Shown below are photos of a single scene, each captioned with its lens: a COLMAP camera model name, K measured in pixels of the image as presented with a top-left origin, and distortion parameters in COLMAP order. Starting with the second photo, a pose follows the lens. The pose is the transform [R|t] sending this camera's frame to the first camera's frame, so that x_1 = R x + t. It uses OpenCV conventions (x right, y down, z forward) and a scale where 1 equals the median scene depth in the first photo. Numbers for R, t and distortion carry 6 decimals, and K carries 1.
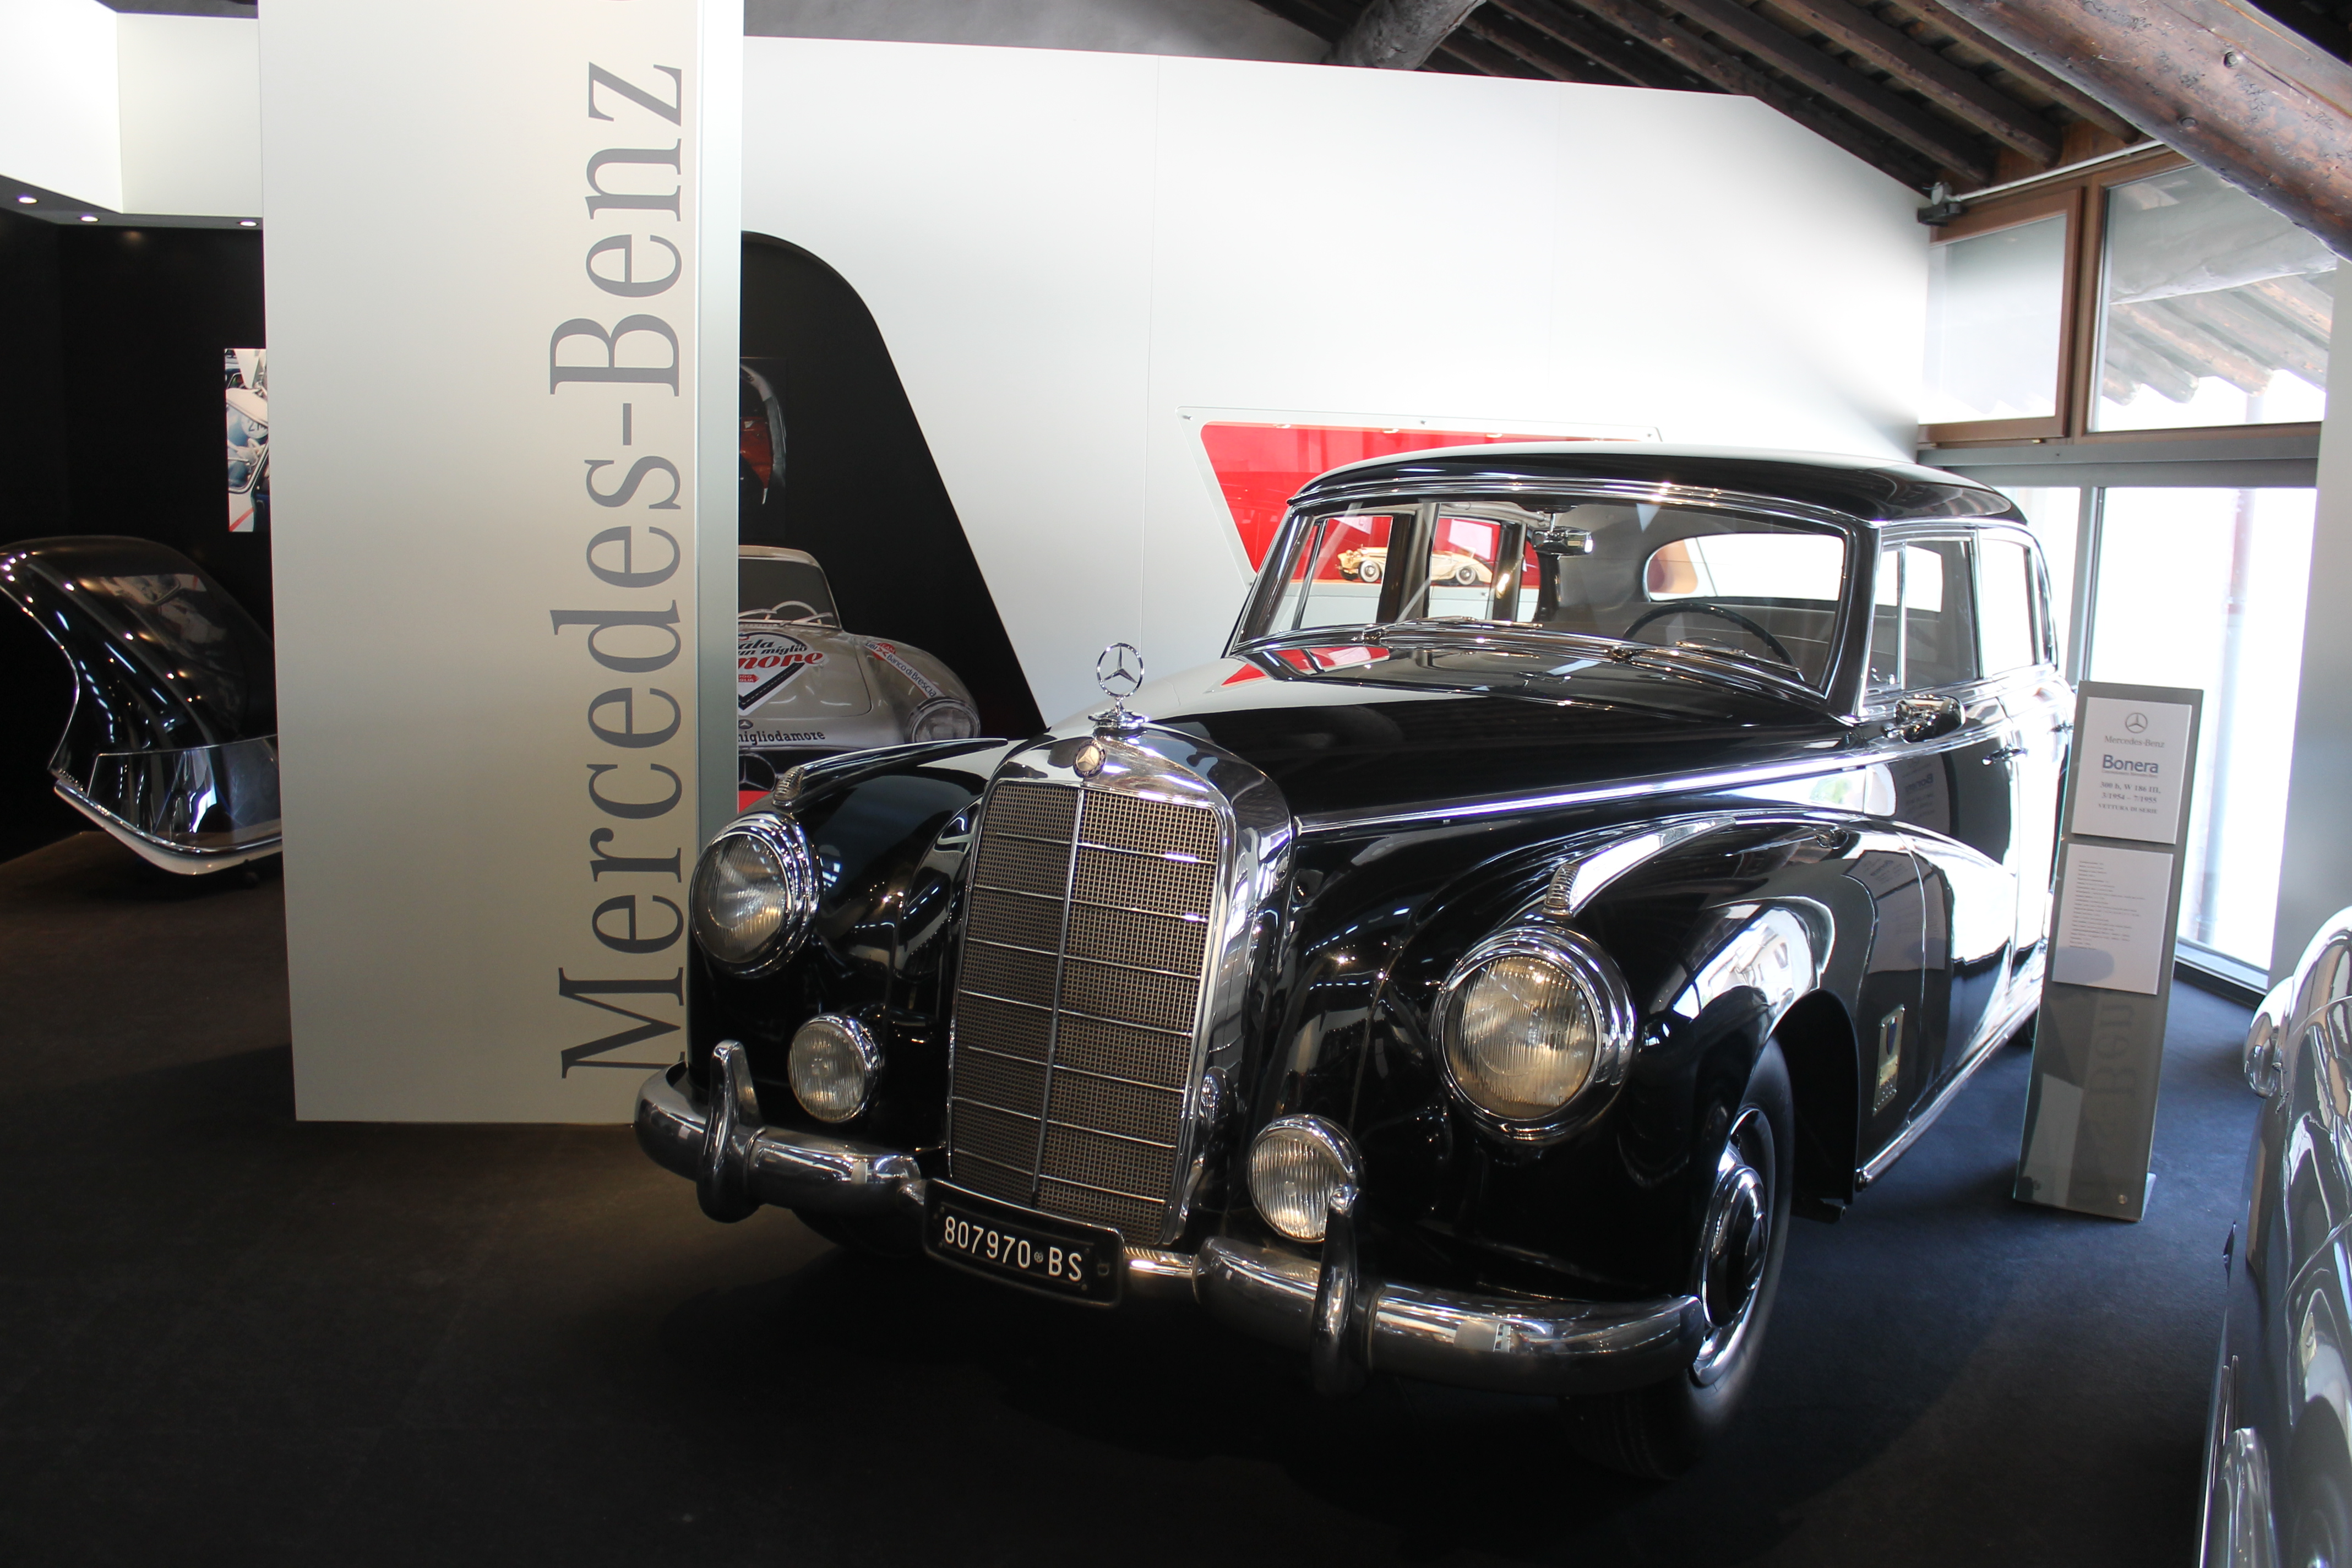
lens RADIAL K [[2077.4, 0, 1175.7], [0, 2077.4, 750.9], [0, 0, 1]] dist [-0.140364, 0.148962]
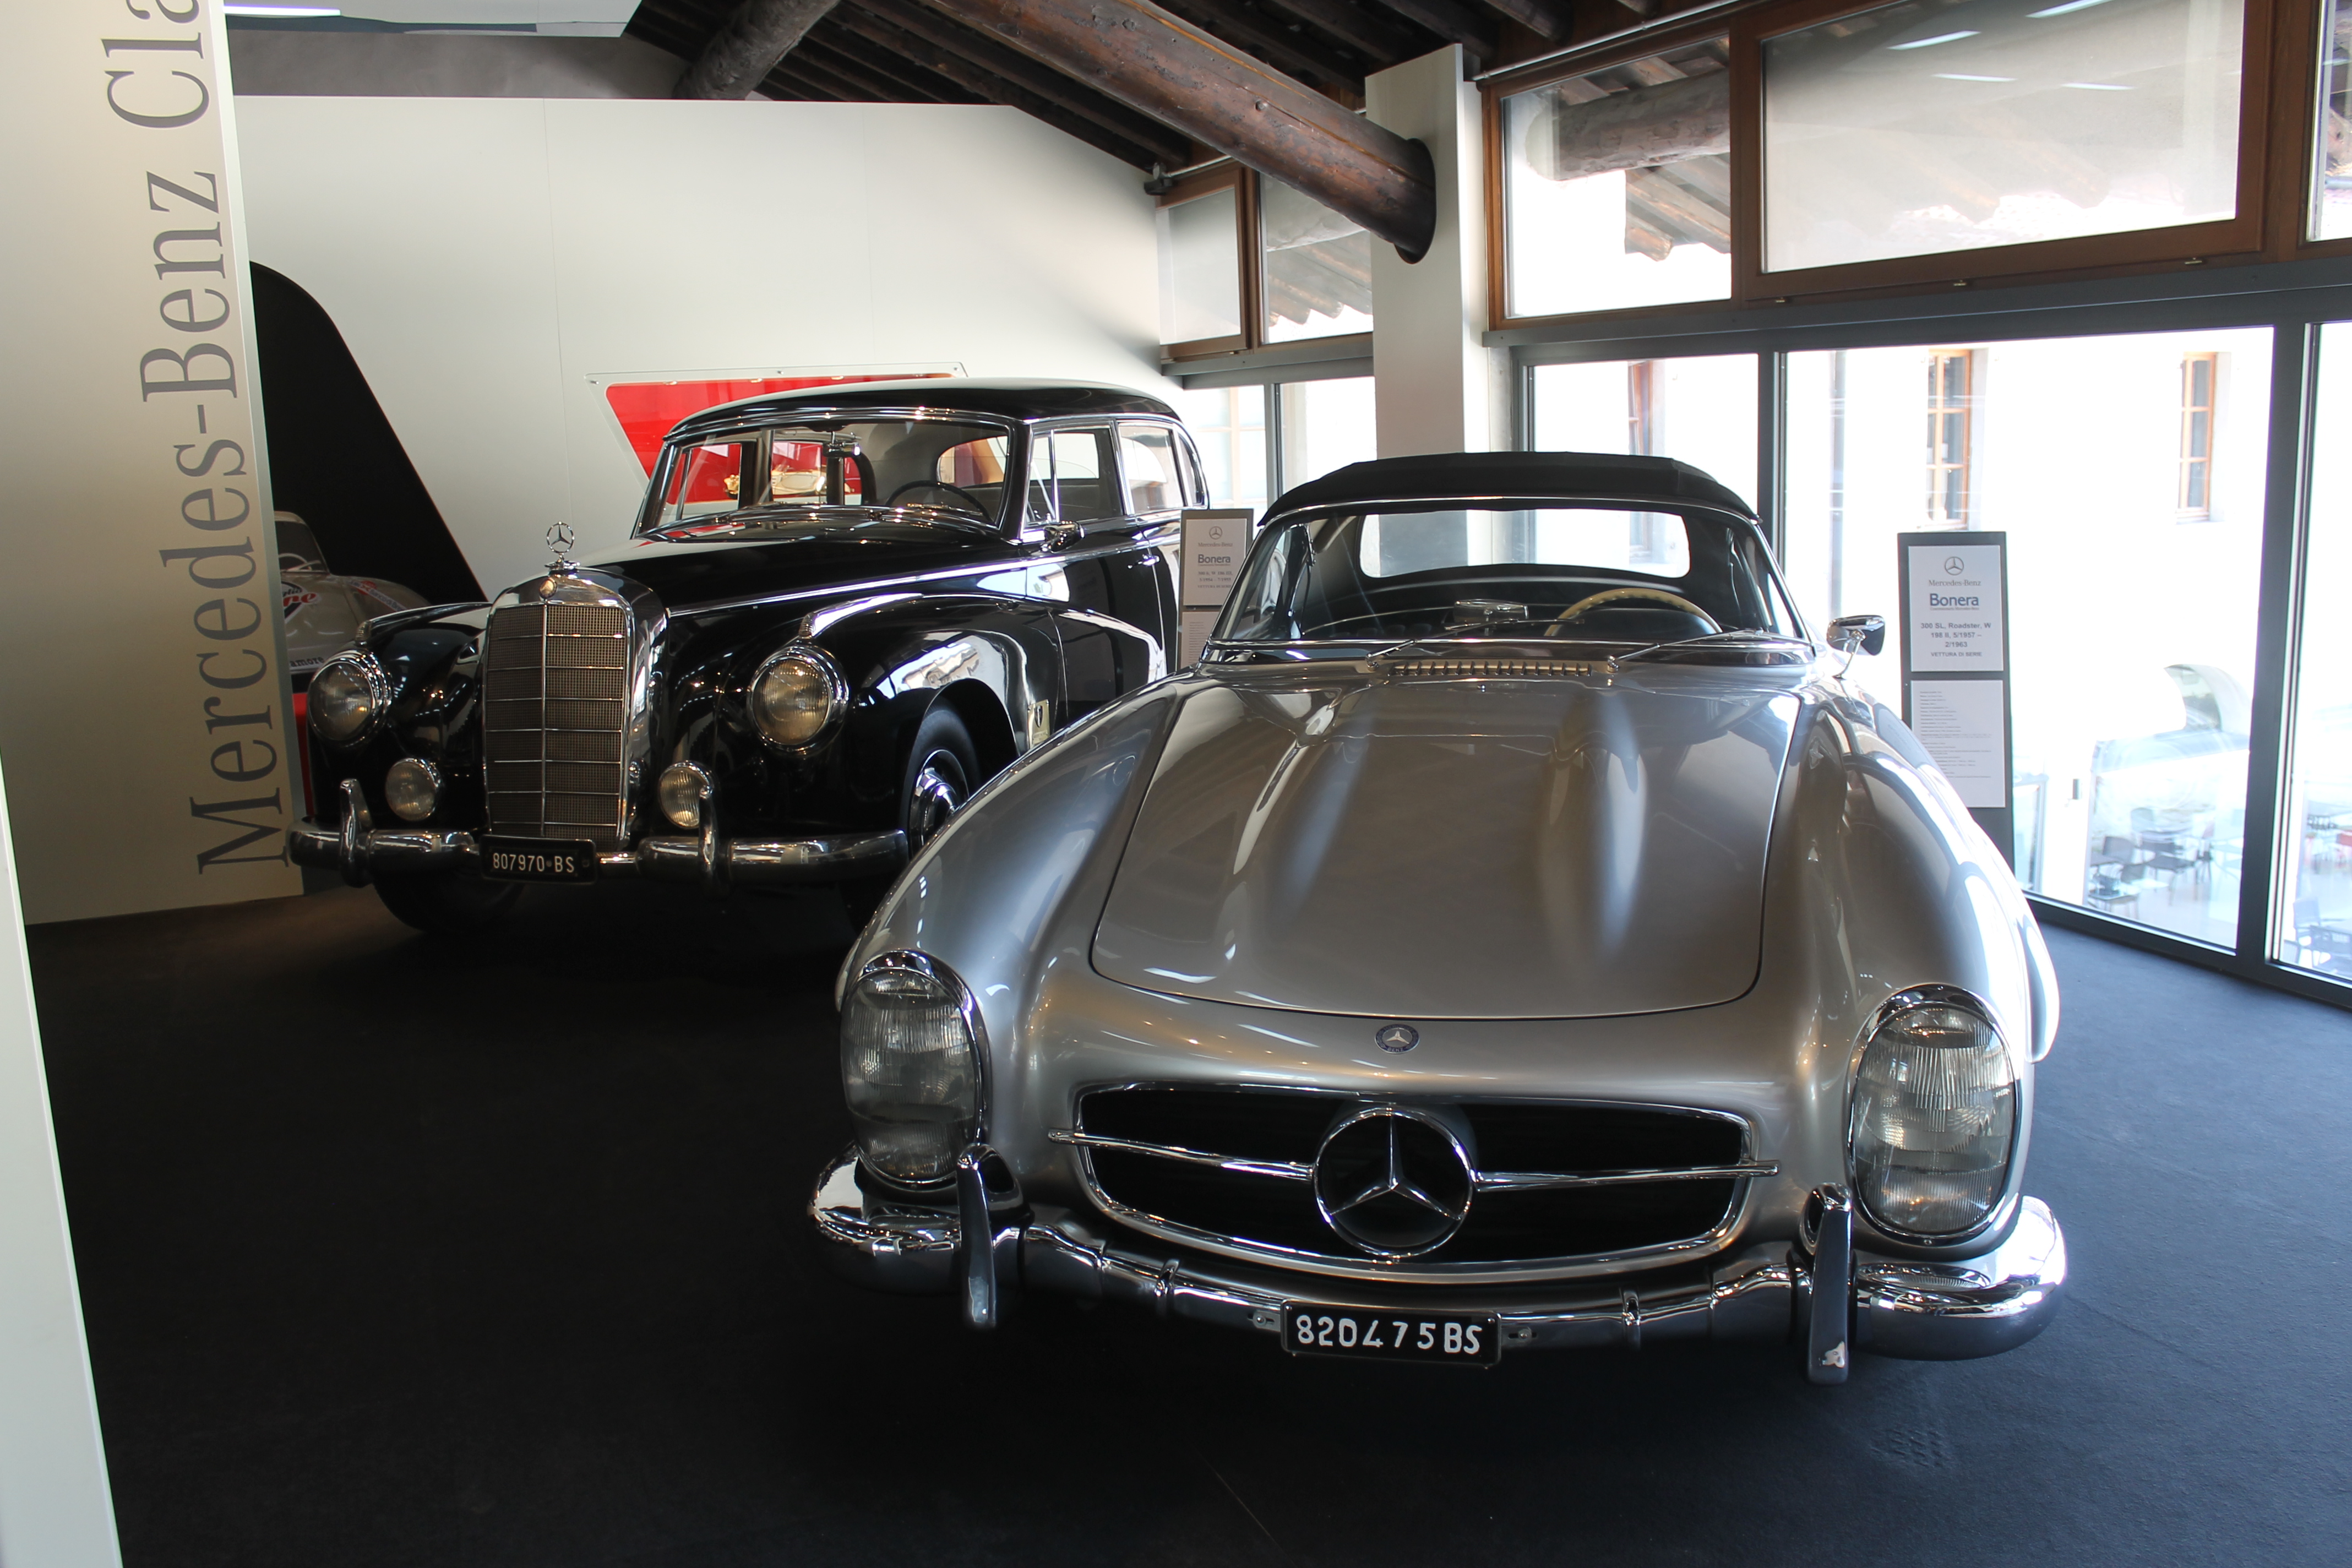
lens RADIAL K [[2077.4, 0, 1175.7], [0, 2077.4, 750.9], [0, 0, 1]] dist [-0.140364, 0.148962]
pose [[0.961747, -0.107361, 0.252024, 0.012291], [0.098989, 0.994038, 0.045702, 0.079085], [-0.255428, -0.019006, 0.966641, -0.577434]]
